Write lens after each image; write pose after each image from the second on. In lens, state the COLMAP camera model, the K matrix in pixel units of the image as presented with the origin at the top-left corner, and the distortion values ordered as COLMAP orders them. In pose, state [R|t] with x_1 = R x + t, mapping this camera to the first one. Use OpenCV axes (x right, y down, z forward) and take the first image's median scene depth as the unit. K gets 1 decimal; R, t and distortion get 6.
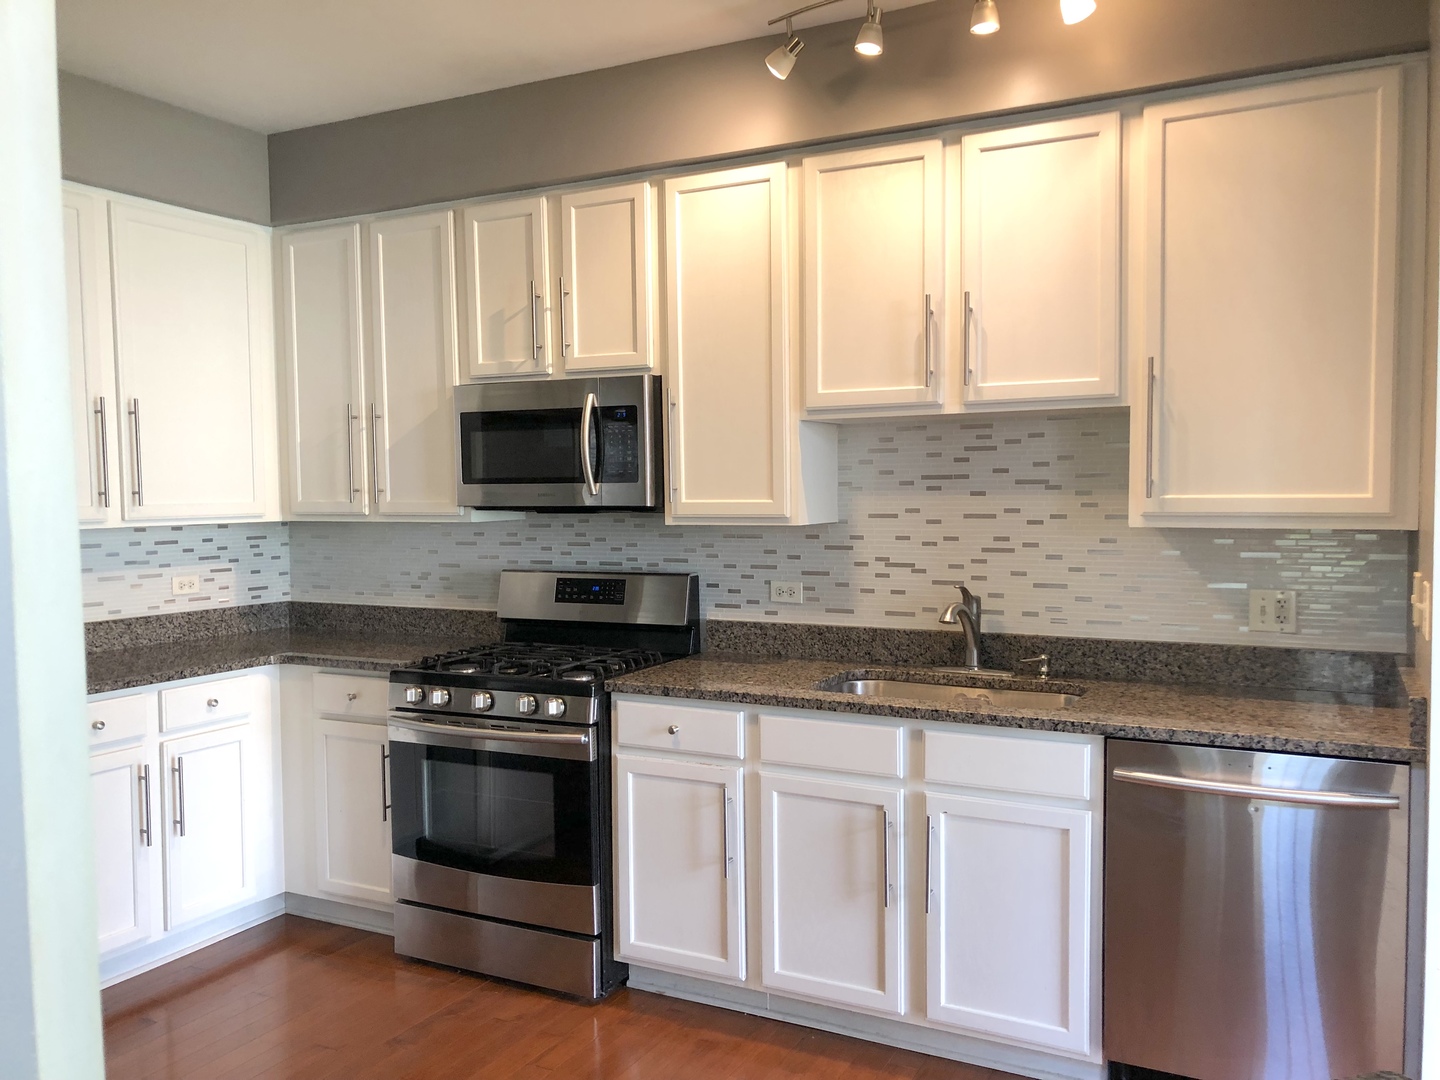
lens RADIAL K [[1175.1, 0, 723.4], [0, 1175.1, 547.9], [0, 0, 1]] dist [0.038158, -0.055324]
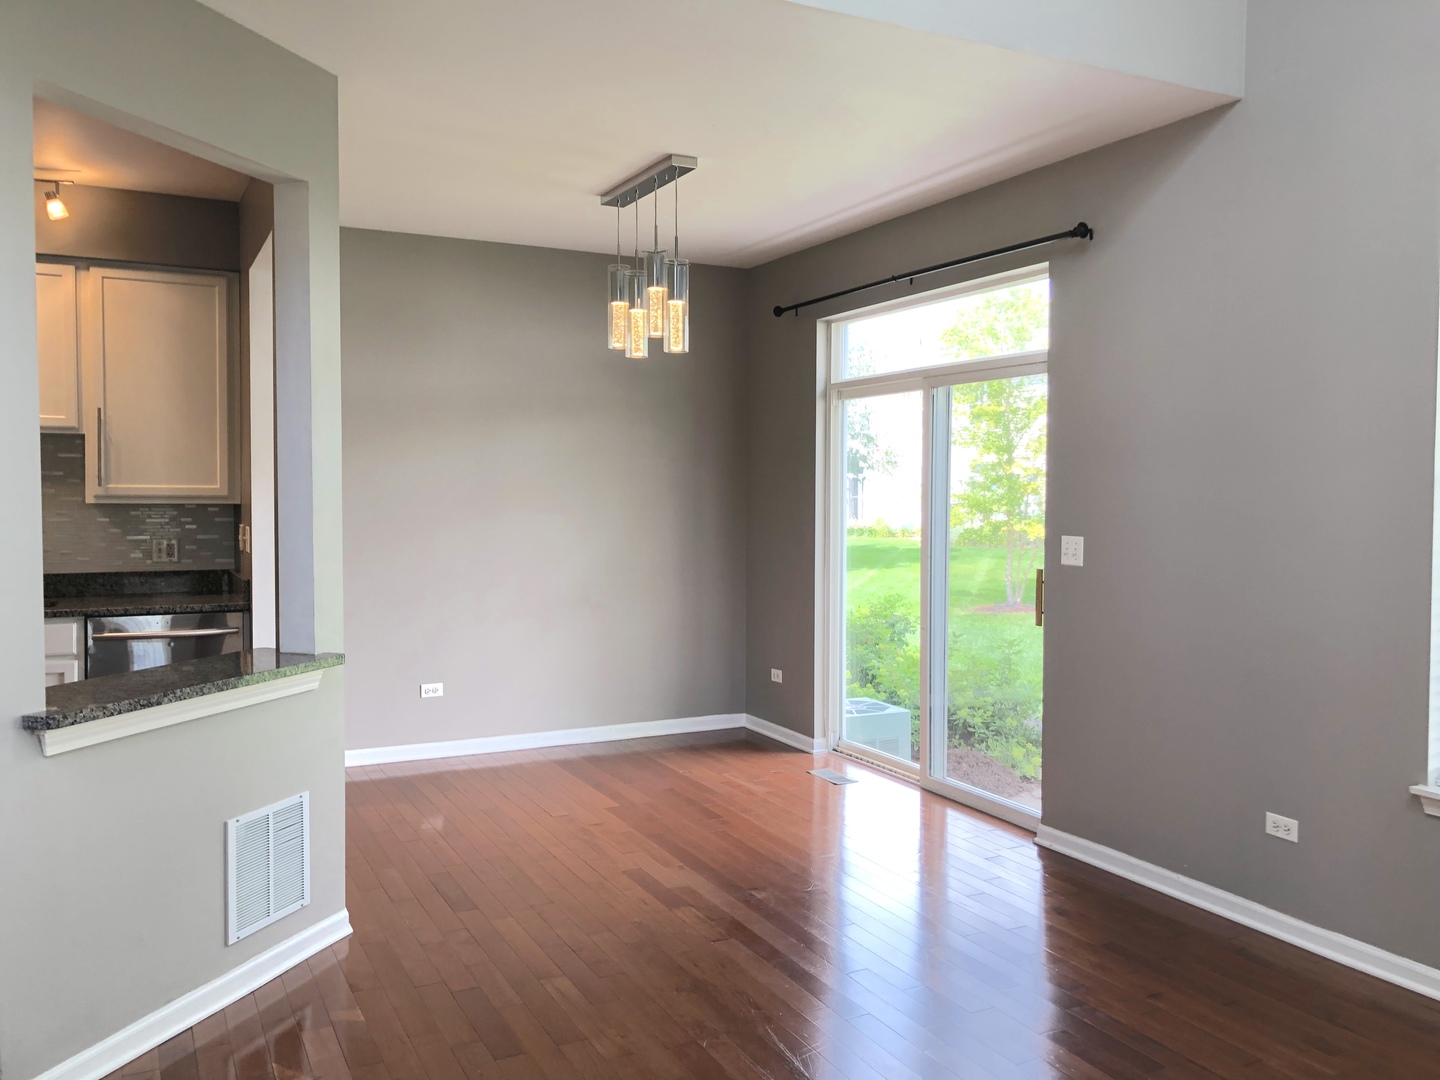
lens RADIAL K [[1175.1, 0, 727.9], [0, 1175.1, 540.9], [0, 0, 1]] dist [0.038158, -0.055324]
pose [[0.581014, -0.021737, 0.813603, -0.419076], [0.025806, 0.999633, 0.008278, 0.038183], [-0.813485, 0.016187, 0.581361, -0.623242]]
